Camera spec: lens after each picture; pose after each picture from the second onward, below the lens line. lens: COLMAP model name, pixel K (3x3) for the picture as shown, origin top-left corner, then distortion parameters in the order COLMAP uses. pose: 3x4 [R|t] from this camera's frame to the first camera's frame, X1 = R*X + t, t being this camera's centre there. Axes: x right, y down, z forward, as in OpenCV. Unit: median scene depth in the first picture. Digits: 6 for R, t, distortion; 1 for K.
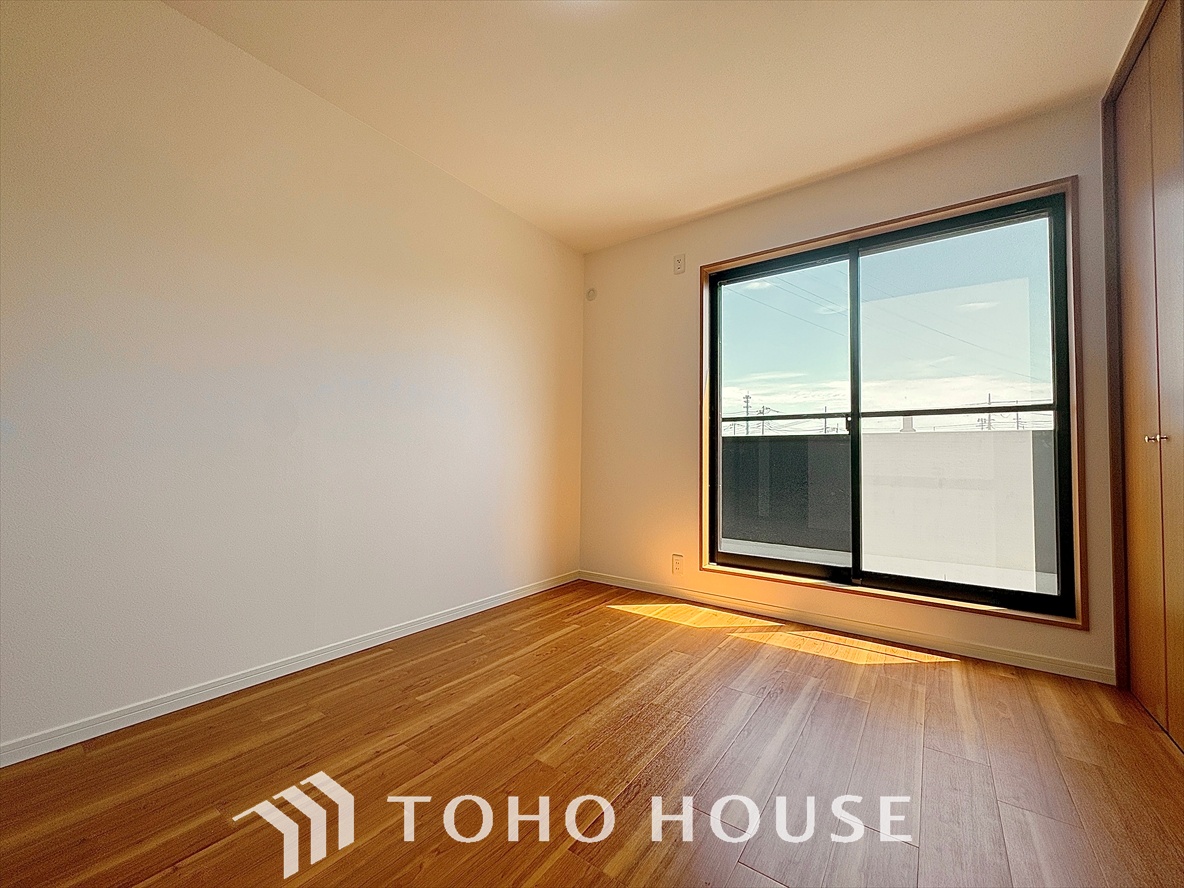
lens RADIAL K [[471.5, 0, 592.0], [0, 471.5, 444.0], [0, 0, 1]] dist [-0.002380, 0.000151]
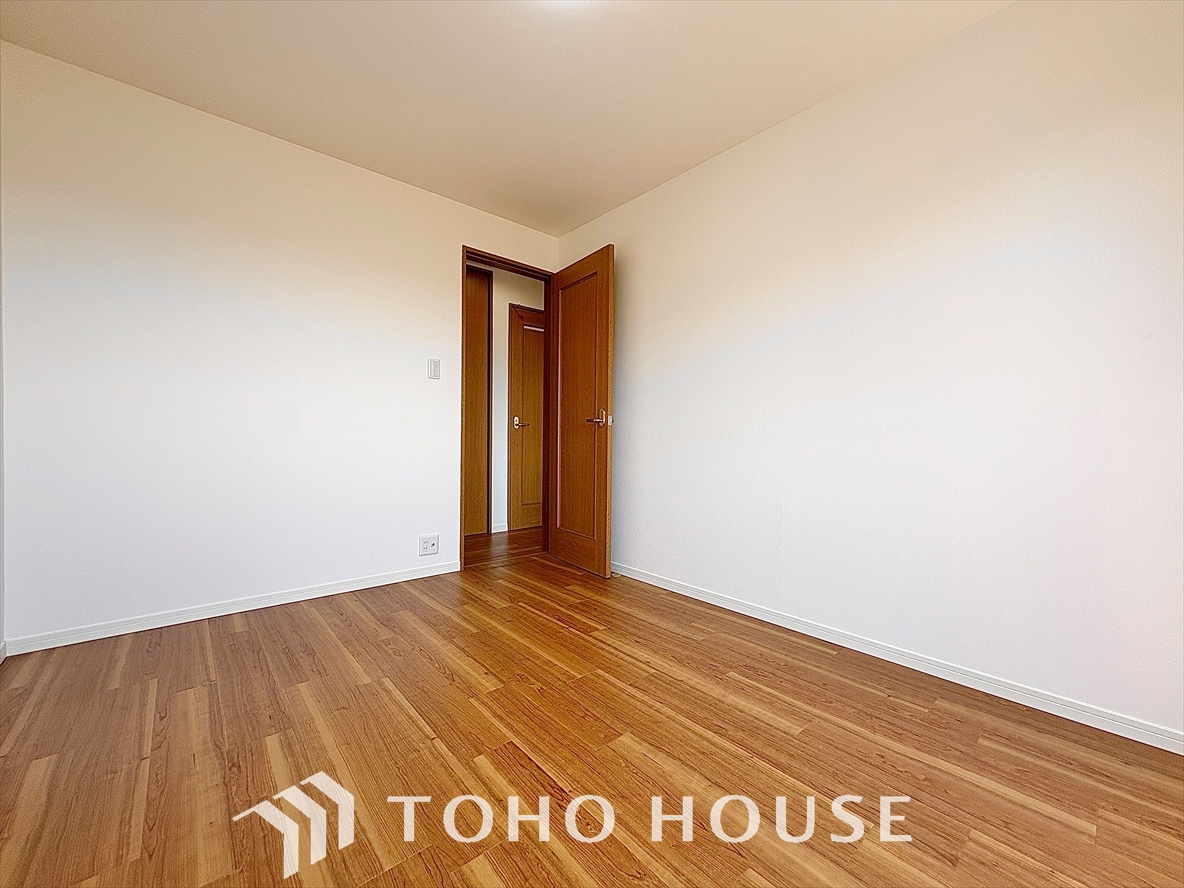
lens RADIAL K [[471.5, 0, 592.0], [0, 471.5, 444.0], [0, 0, 1]] dist [-0.002380, 0.000151]
pose [[-0.225364, 0.001562, -0.974273, 0.656832], [0.019087, 0.999814, -0.002812, 0.022980], [0.974088, -0.019230, -0.225351, 0.853065]]
